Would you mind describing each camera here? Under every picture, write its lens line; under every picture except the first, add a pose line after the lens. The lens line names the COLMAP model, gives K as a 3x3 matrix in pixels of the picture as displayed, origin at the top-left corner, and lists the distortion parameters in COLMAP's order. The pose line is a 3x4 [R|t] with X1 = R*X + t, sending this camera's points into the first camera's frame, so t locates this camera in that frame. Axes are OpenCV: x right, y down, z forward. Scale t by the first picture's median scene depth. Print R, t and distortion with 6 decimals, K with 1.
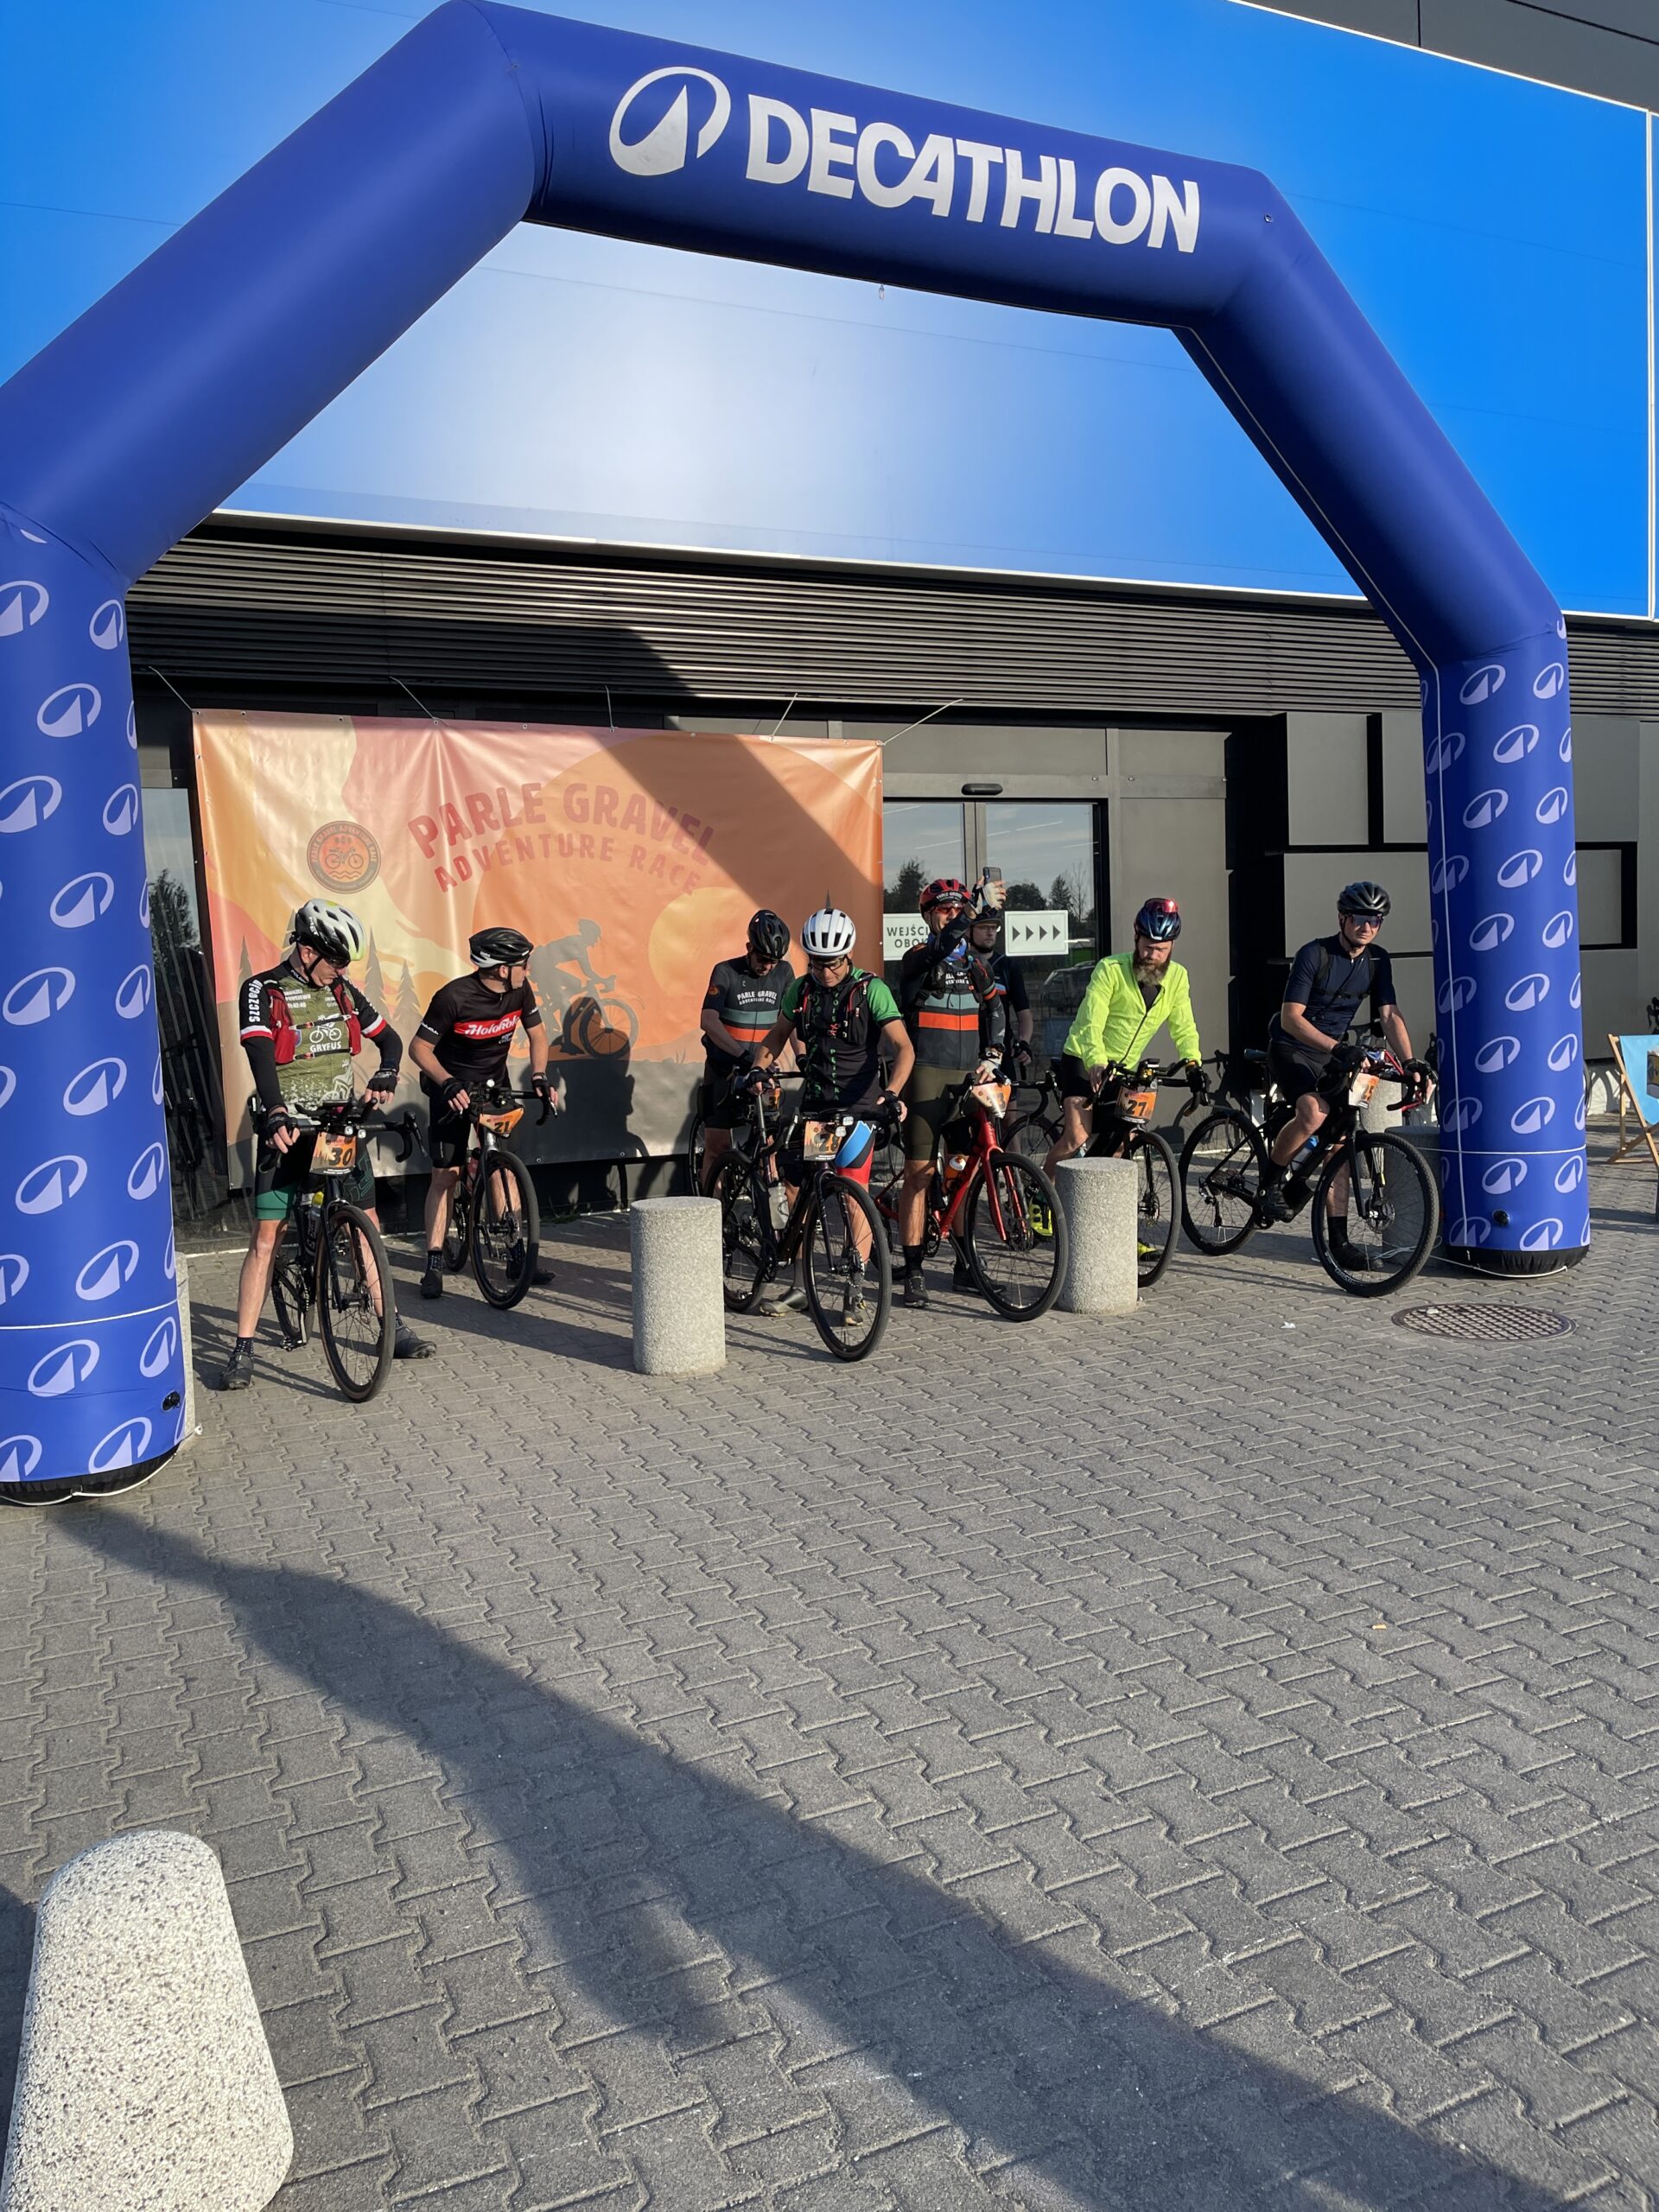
lens RADIAL K [[1674.2, 0, 837.6], [0, 1674.2, 1083.7], [0, 0, 1]] dist [0.066729, -0.085577]
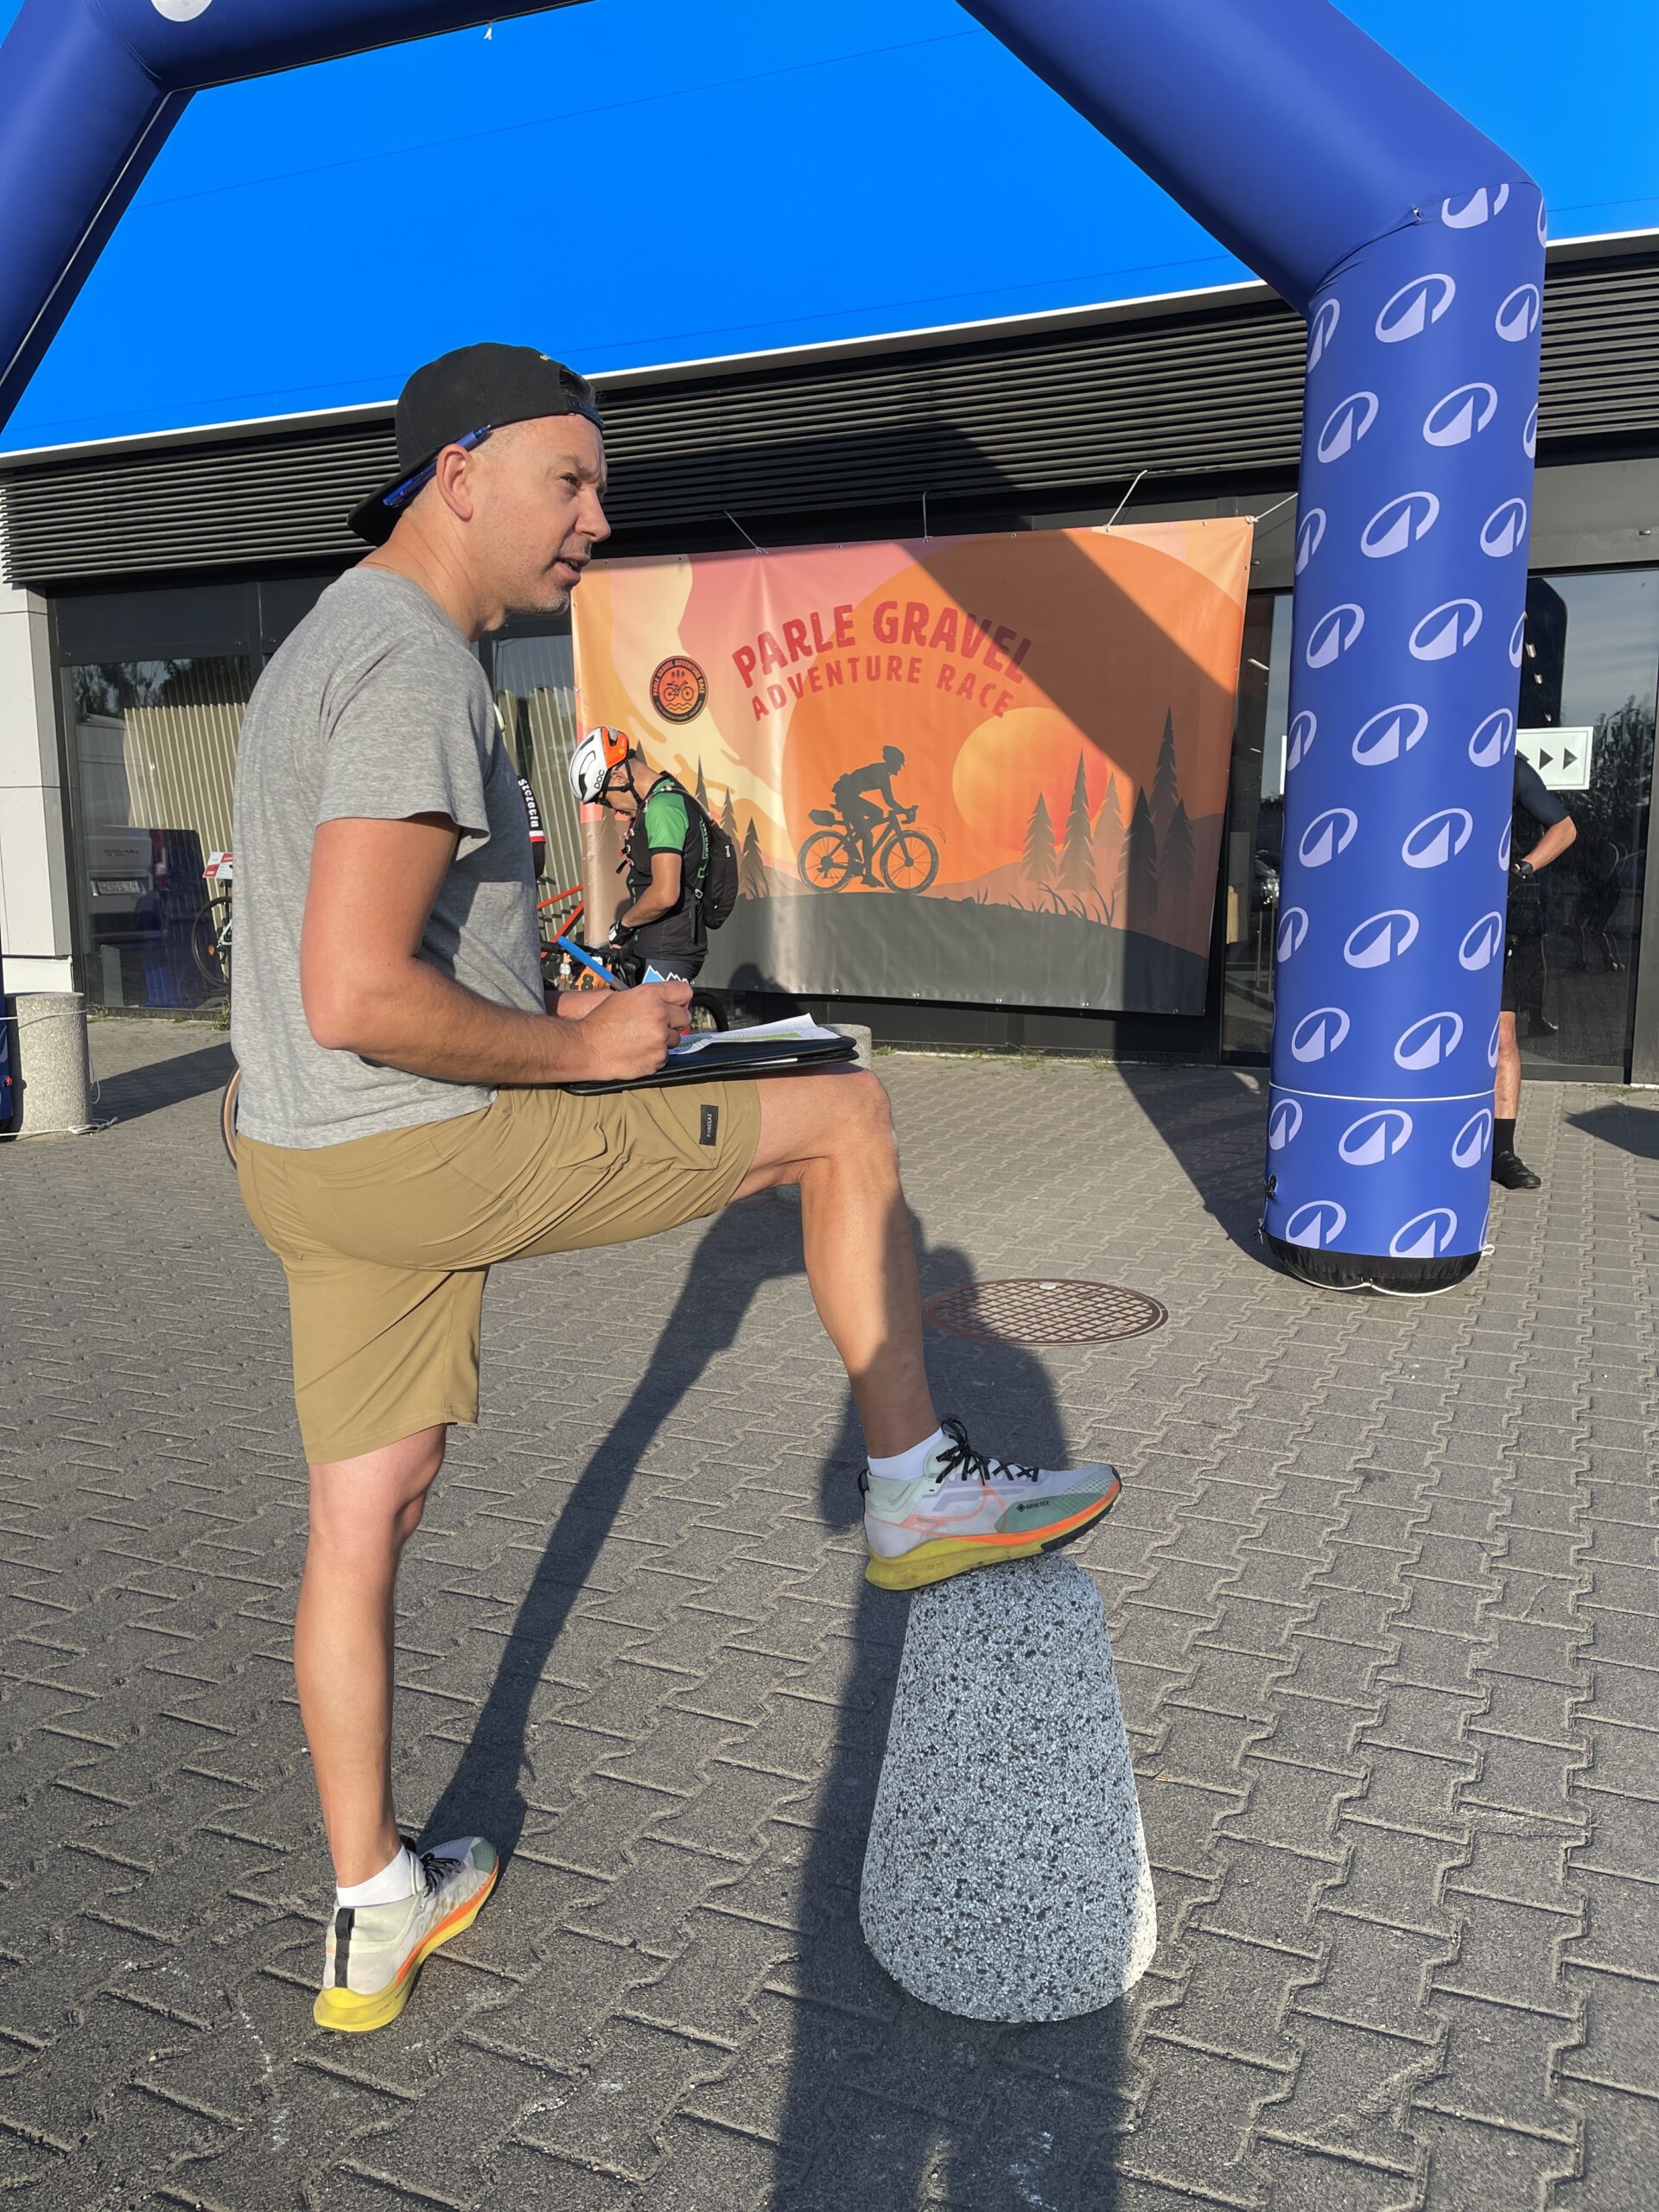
lens RADIAL K [[1658.1, 0, 839.5], [0, 1658.1, 1165.0], [0, 0, 1]] dist [0.003913, 0.001718]
pose [[0.652610, 0.176742, -0.736792, 0.724546], [-0.071331, 0.982426, 0.172484, -0.028901], [0.754329, -0.060009, 0.653748, 0.417665]]
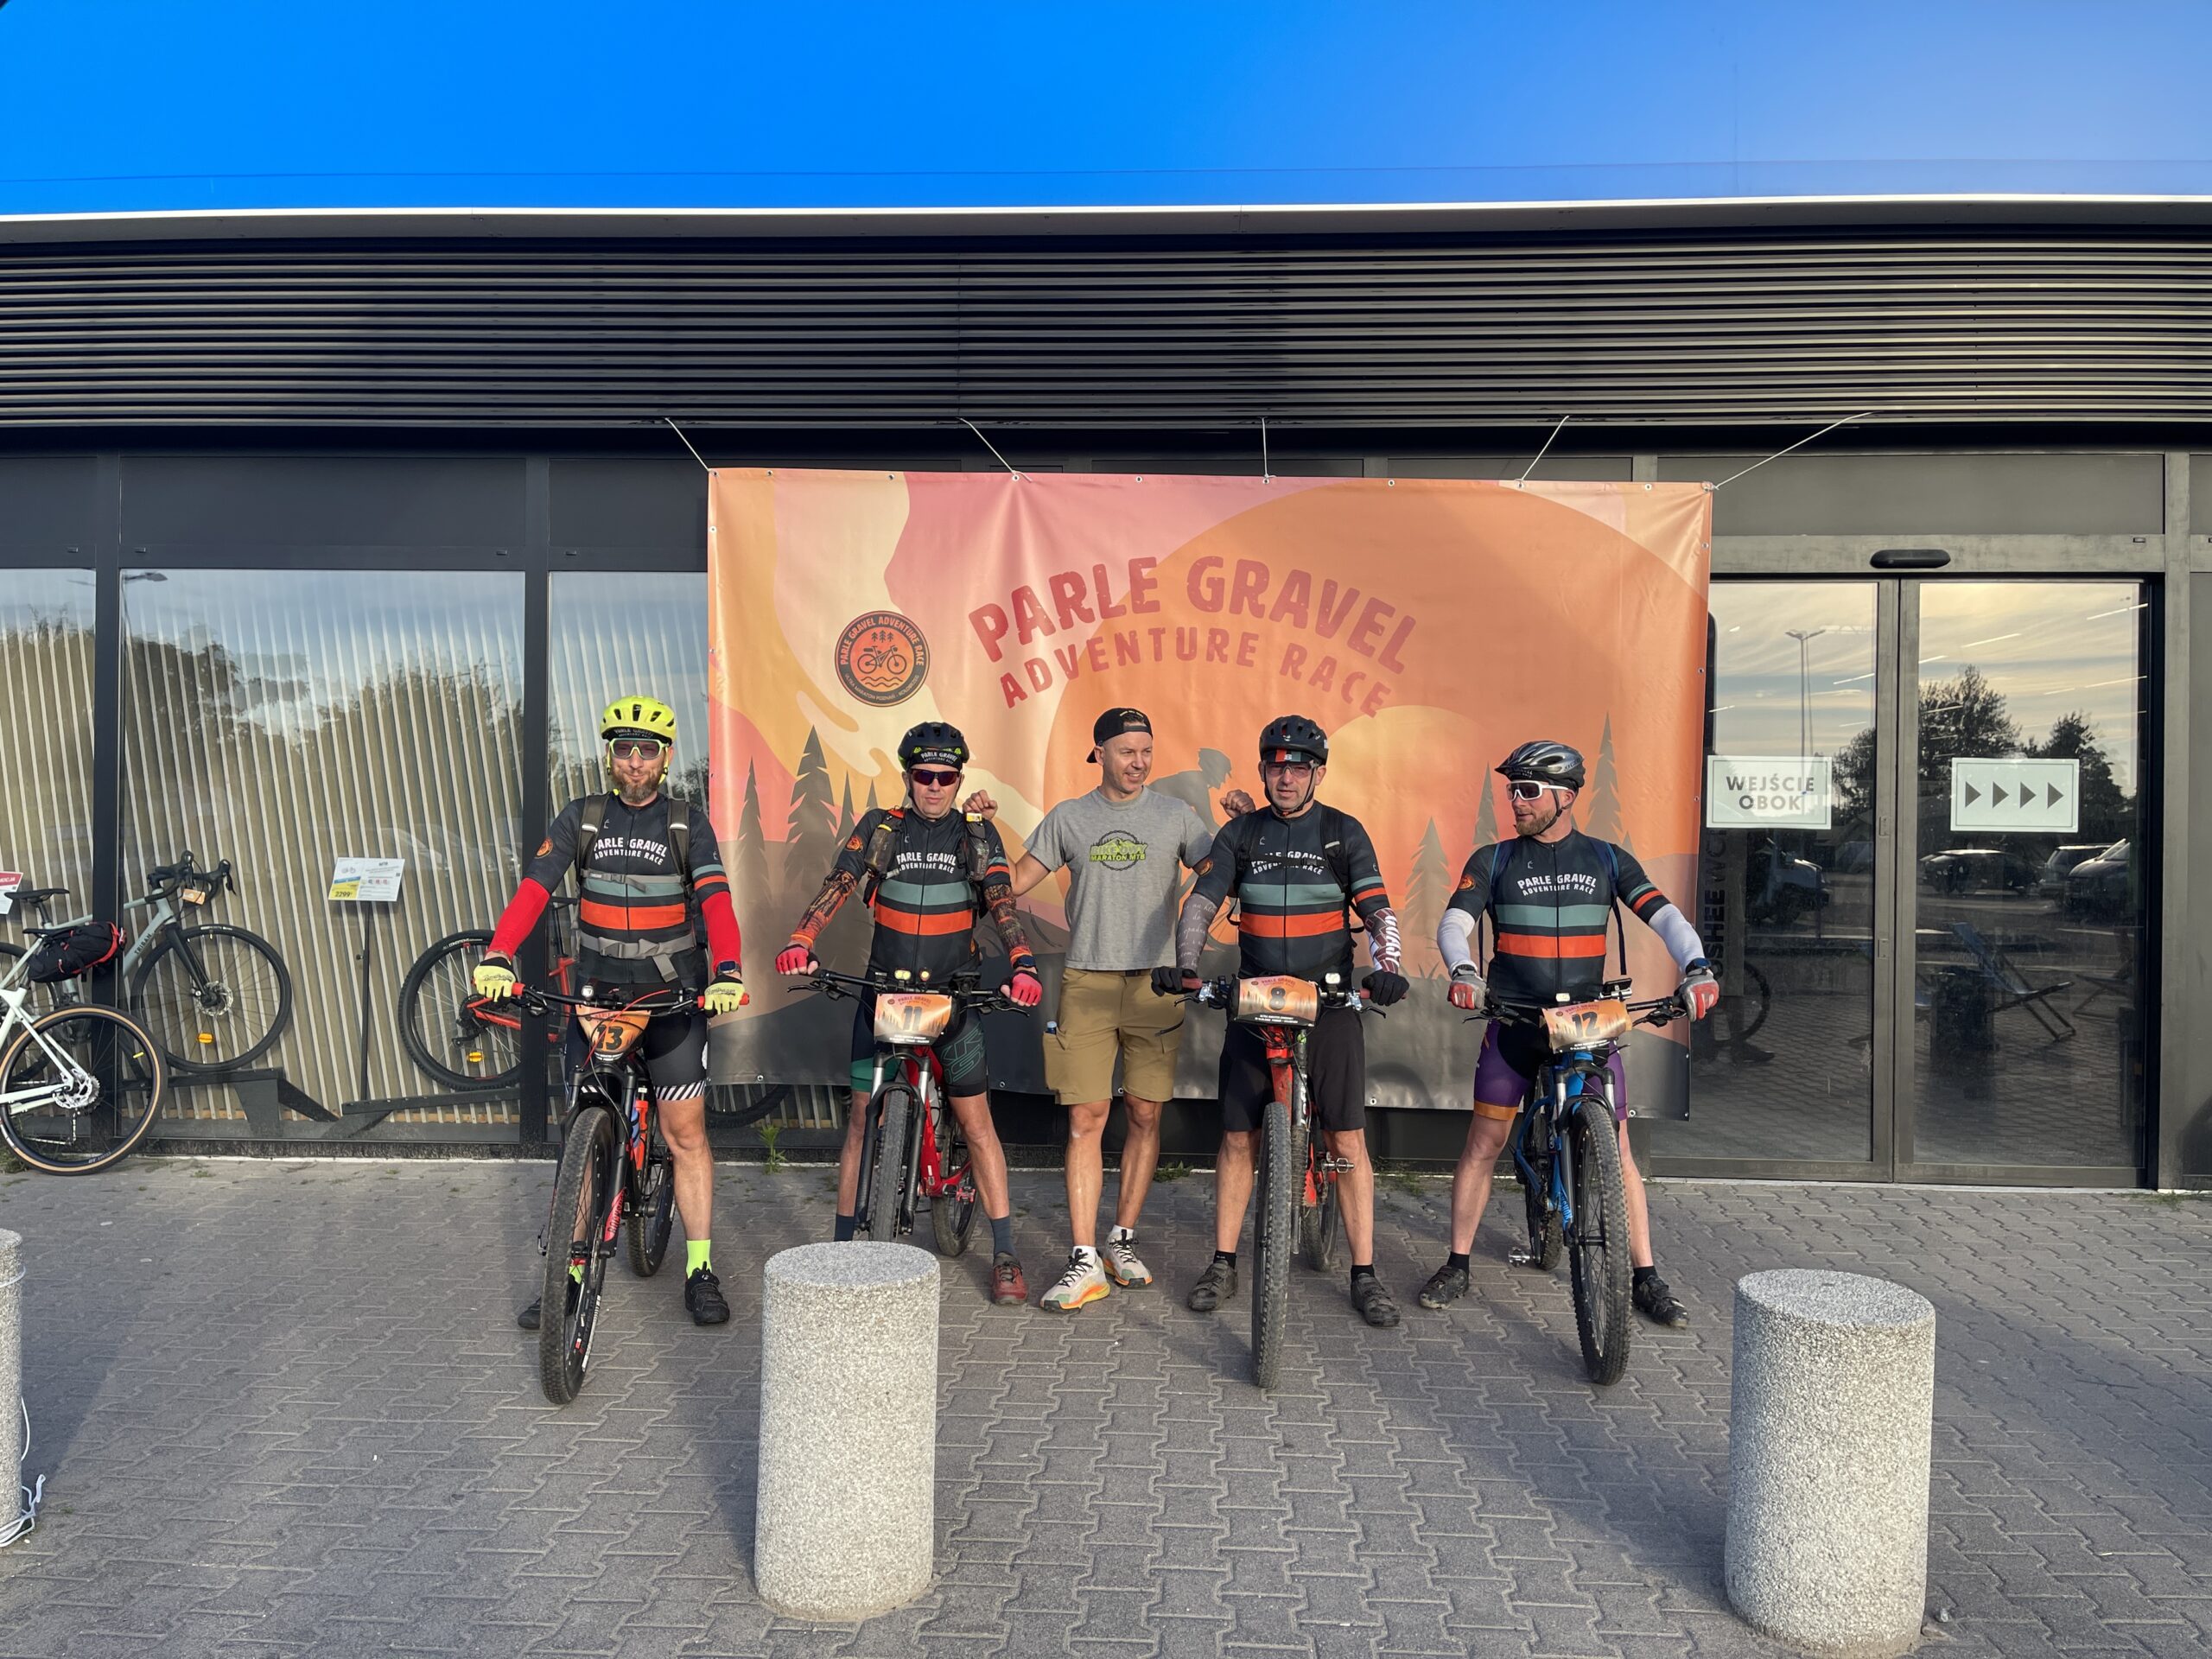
lens RADIAL K [[1633.7, 0, 1102.2], [0, 1633.7, 833.5], [0, 0, 1]] dist [0.084513, -0.108998]
pose [[0.877371, 0.048823, -0.477321, 0.171827], [-0.076572, 0.996307, -0.038840, -0.041042], [0.473662, 0.070627, 0.877870, 0.475992]]
